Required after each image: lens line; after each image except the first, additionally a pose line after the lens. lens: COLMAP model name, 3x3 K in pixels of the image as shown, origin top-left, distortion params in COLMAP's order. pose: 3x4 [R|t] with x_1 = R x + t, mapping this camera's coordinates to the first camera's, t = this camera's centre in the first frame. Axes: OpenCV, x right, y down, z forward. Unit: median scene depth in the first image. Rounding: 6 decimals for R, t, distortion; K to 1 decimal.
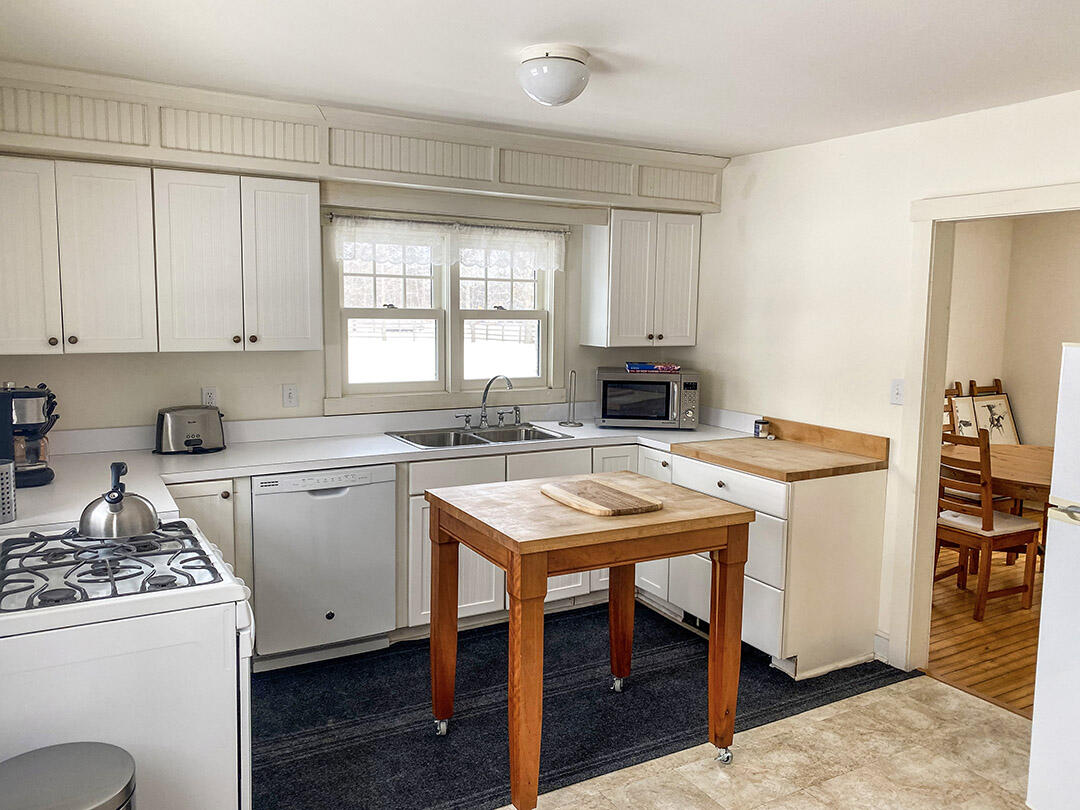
lens RADIAL K [[826.3, 0, 540.2], [0, 826.3, 404.8], [0, 0, 1]] dist [0.021979, -0.028655]
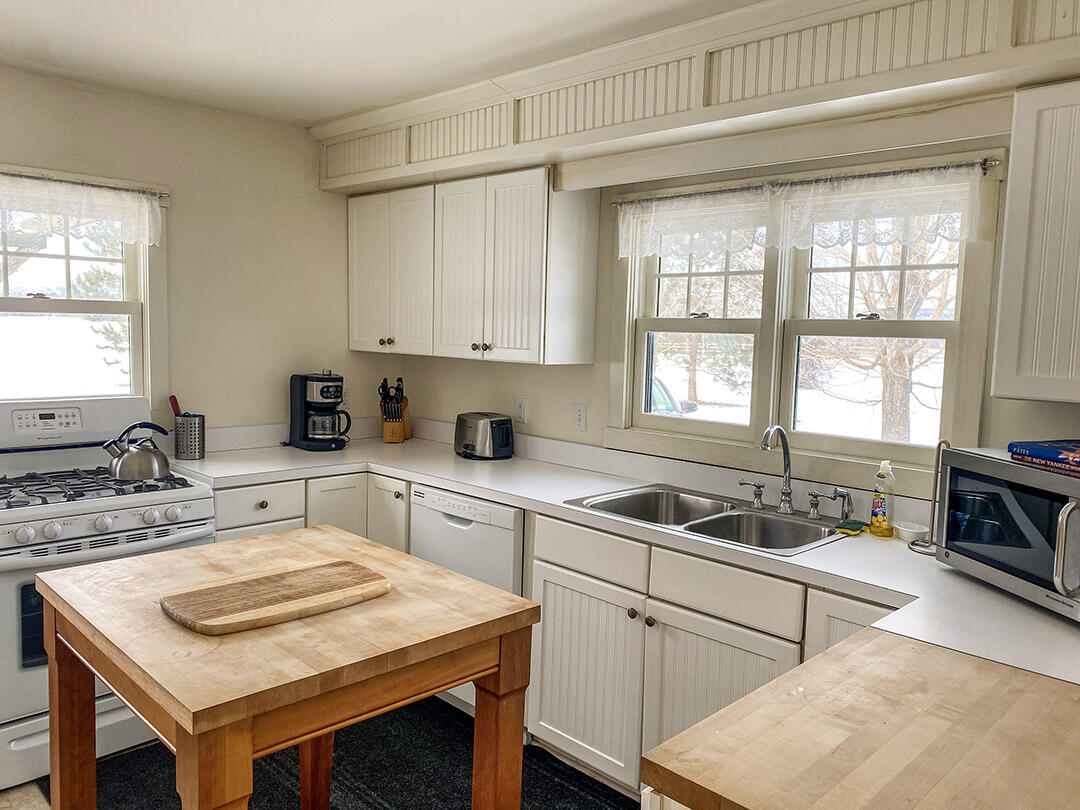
lens RADIAL K [[826.3, 0, 539.8], [0, 826.3, 405.7], [0, 0, 1]] dist [0.021979, -0.028655]
pose [[0.244357, 0.091393, -0.965369, 0.473090], [-0.130708, 0.989567, 0.060598, -0.063236], [0.960836, 0.111373, 0.253754, 0.660238]]
